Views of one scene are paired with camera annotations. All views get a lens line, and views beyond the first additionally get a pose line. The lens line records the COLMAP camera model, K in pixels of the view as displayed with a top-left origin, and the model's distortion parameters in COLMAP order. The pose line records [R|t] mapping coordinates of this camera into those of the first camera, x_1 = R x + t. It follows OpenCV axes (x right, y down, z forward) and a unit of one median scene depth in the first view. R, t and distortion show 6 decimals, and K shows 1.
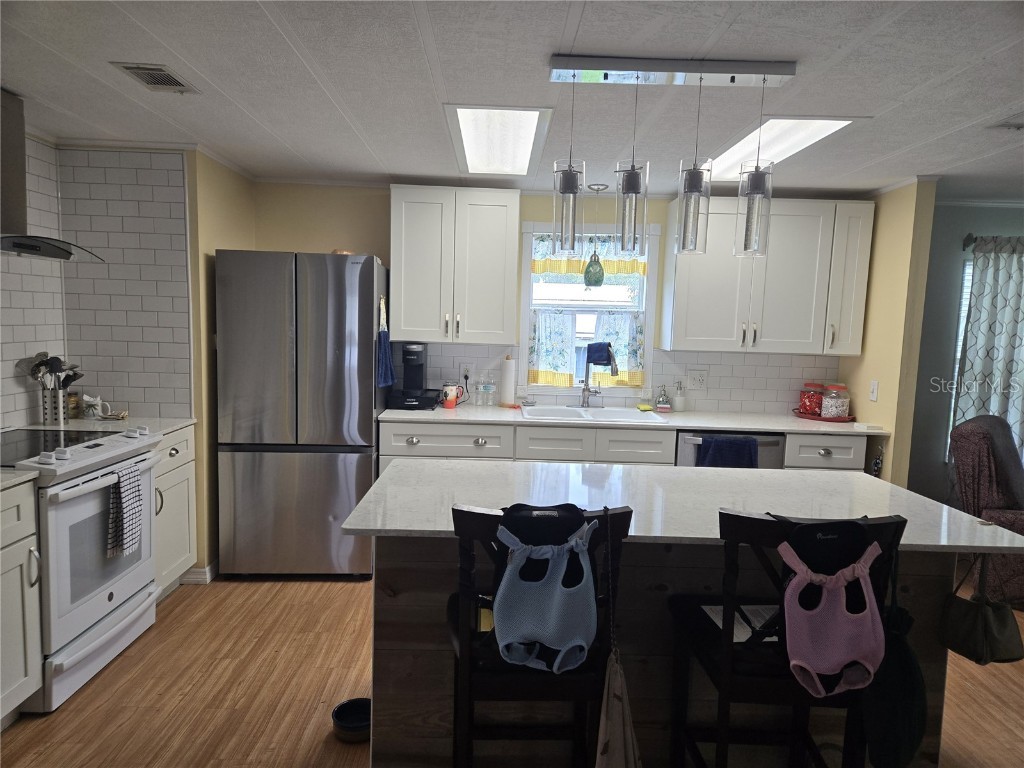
lens RADIAL K [[683.1, 0, 512.5], [0, 683.1, 390.5], [0, 0, 1]] dist [0.068897, -0.044324]
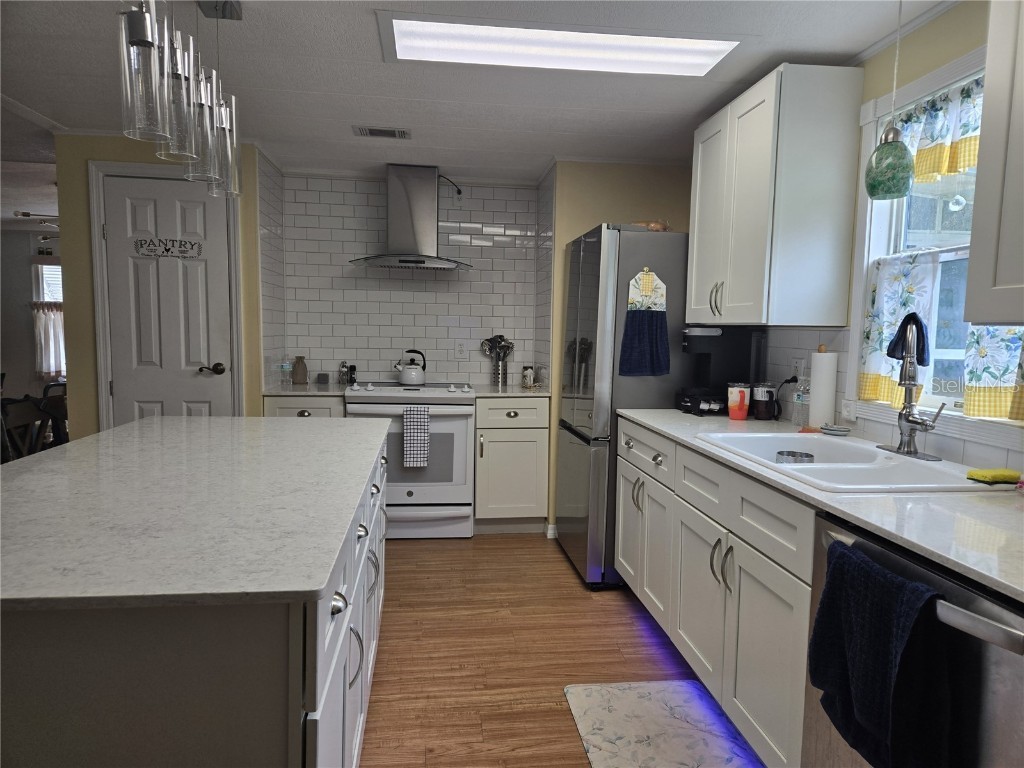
lens RADIAL K [[683.1, 0, 512.5], [0, 683.1, 390.5], [0, 0, 1]] dist [0.068897, -0.044324]
pose [[0.097561, 0.060616, -0.993382, 0.691010], [-0.119299, 0.991659, 0.048795, -0.012733], [0.988053, 0.113749, 0.103979, 0.833698]]
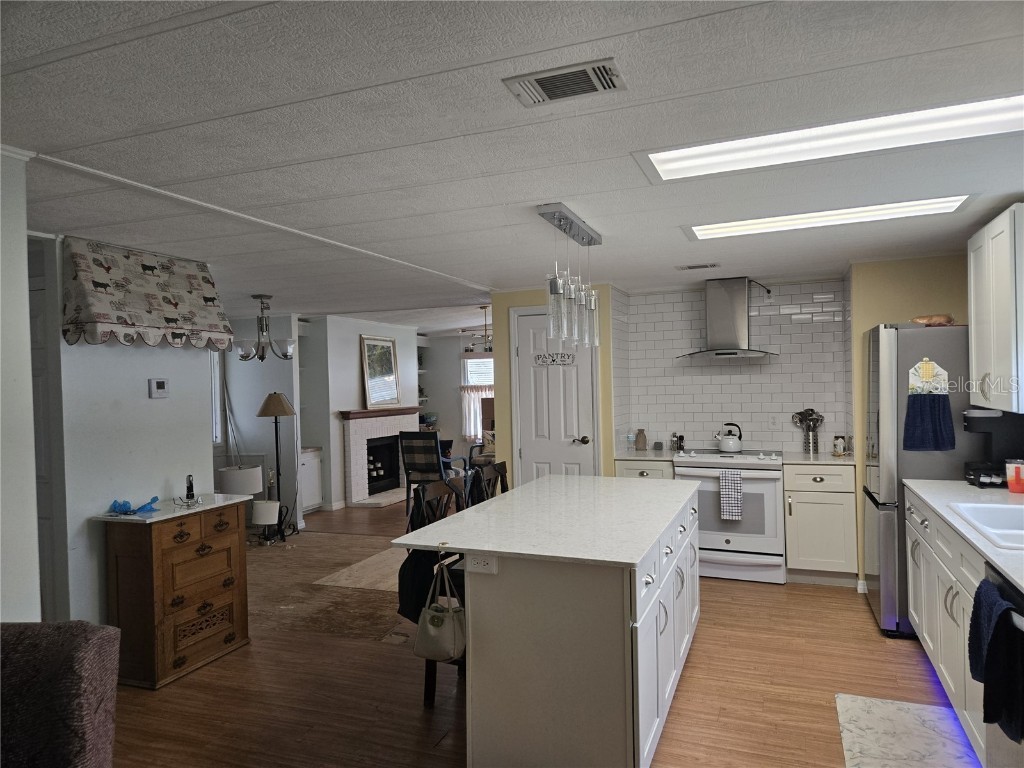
lens RADIAL K [[683.1, 0, 512.5], [0, 683.1, 390.5], [0, 0, 1]] dist [0.068897, -0.044324]
pose [[-0.389946, -0.012592, -0.920752, 1.034045], [-0.086302, 0.996005, 0.022928, -0.070023], [0.916785, 0.088404, -0.389475, 0.922395]]
